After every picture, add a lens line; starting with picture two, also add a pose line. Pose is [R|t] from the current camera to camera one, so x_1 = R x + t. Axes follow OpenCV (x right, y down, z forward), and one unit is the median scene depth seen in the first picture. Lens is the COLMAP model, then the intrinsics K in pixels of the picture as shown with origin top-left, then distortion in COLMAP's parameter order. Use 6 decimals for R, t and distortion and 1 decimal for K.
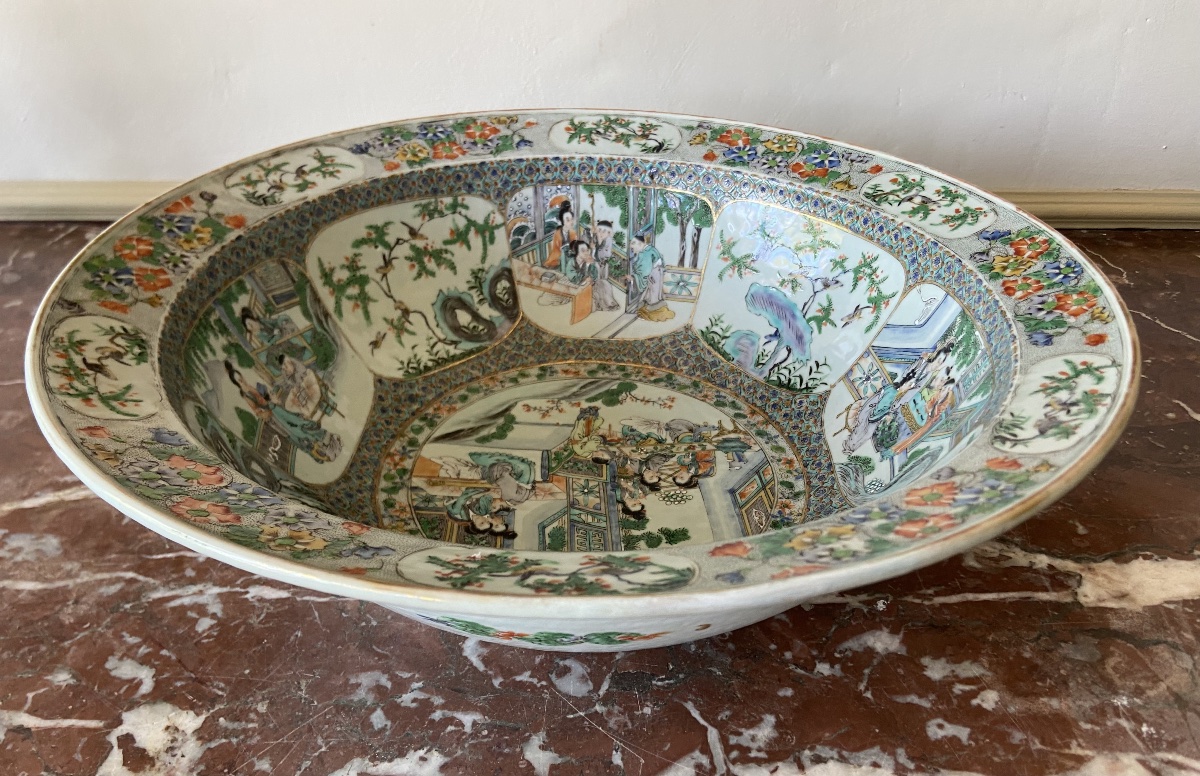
lens RADIAL K [[885.5, 0, 620.6], [0, 885.5, 390.5], [0, 0, 1]] dist [0.052393, -0.004714]
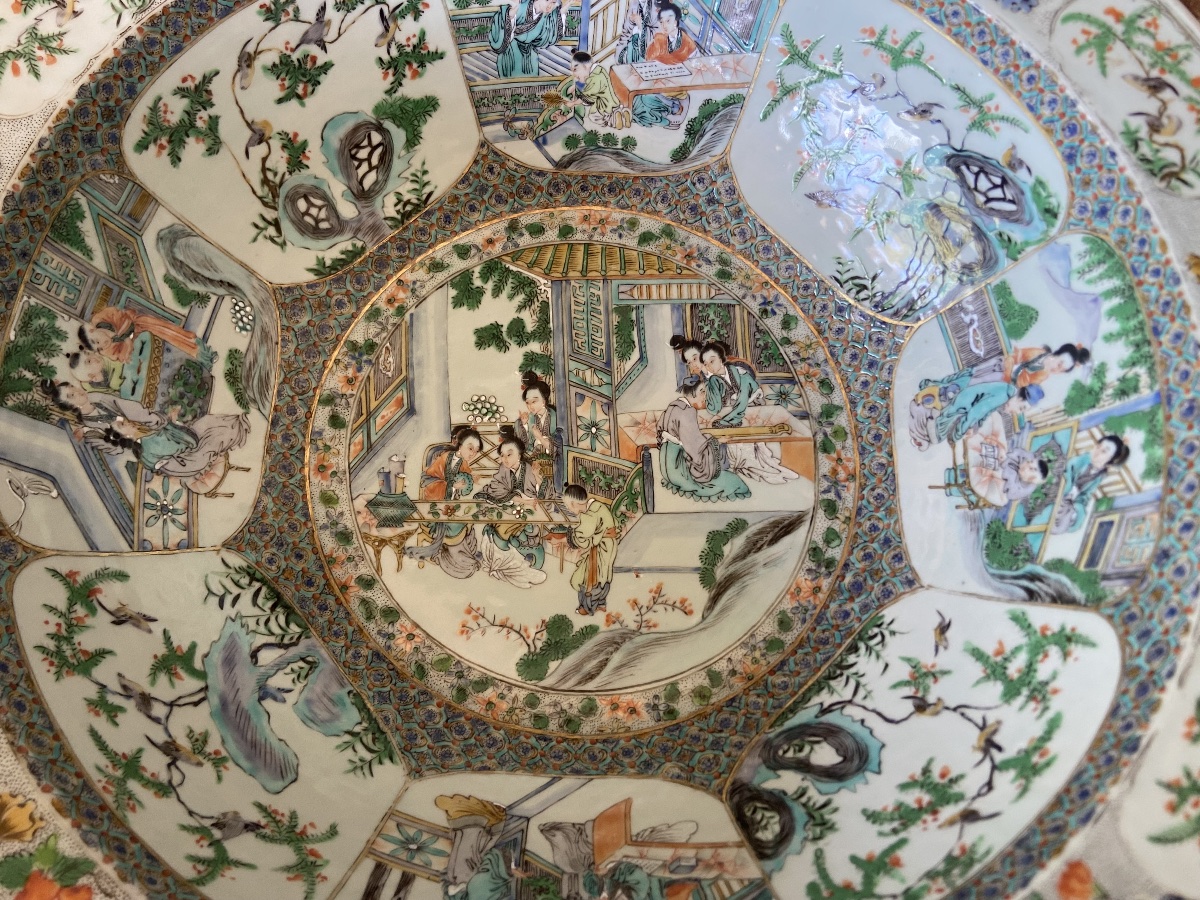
lens RADIAL K [[945.8, 0, 600.0], [0, 945.8, 450.0], [0, 0, 1]] dist [0.111972, -0.167327]
pose [[-0.998270, -0.029503, -0.050852, -0.001347], [-0.041002, -0.270503, 0.961845, -0.645383], [-0.042133, 0.962267, 0.268826, 0.710484]]
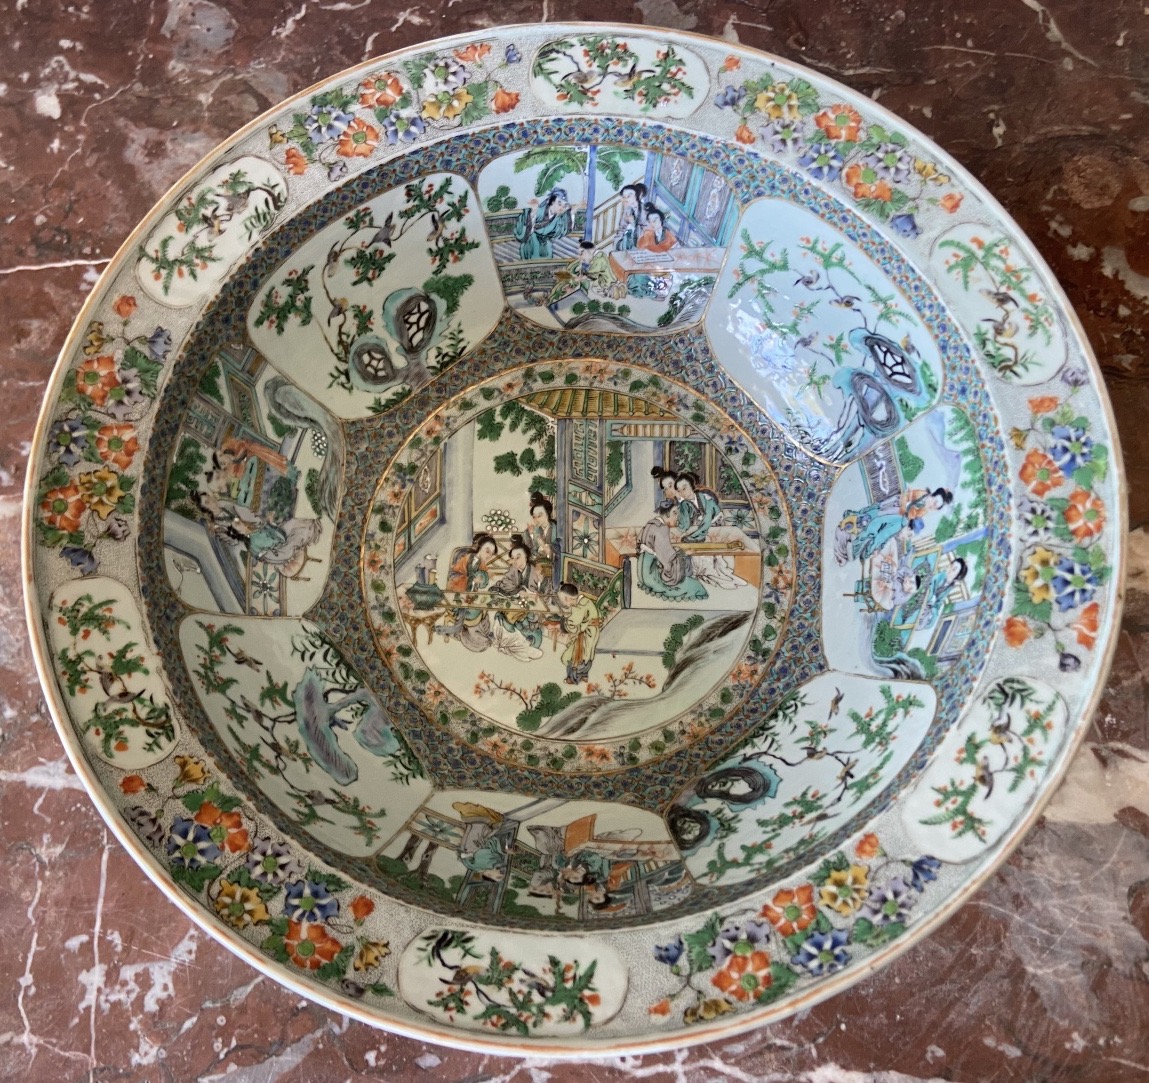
lens RADIAL K [[1184.8, 0, 575.1], [0, 1184.8, 589.1], [0, 0, 1]] dist [0.080490, -0.018334]
pose [[-0.997585, -0.067865, 0.014797, -0.045377], [0.033765, -0.287646, 0.957141, -1.070267], [-0.060700, 0.955329, 0.289243, 0.600561]]
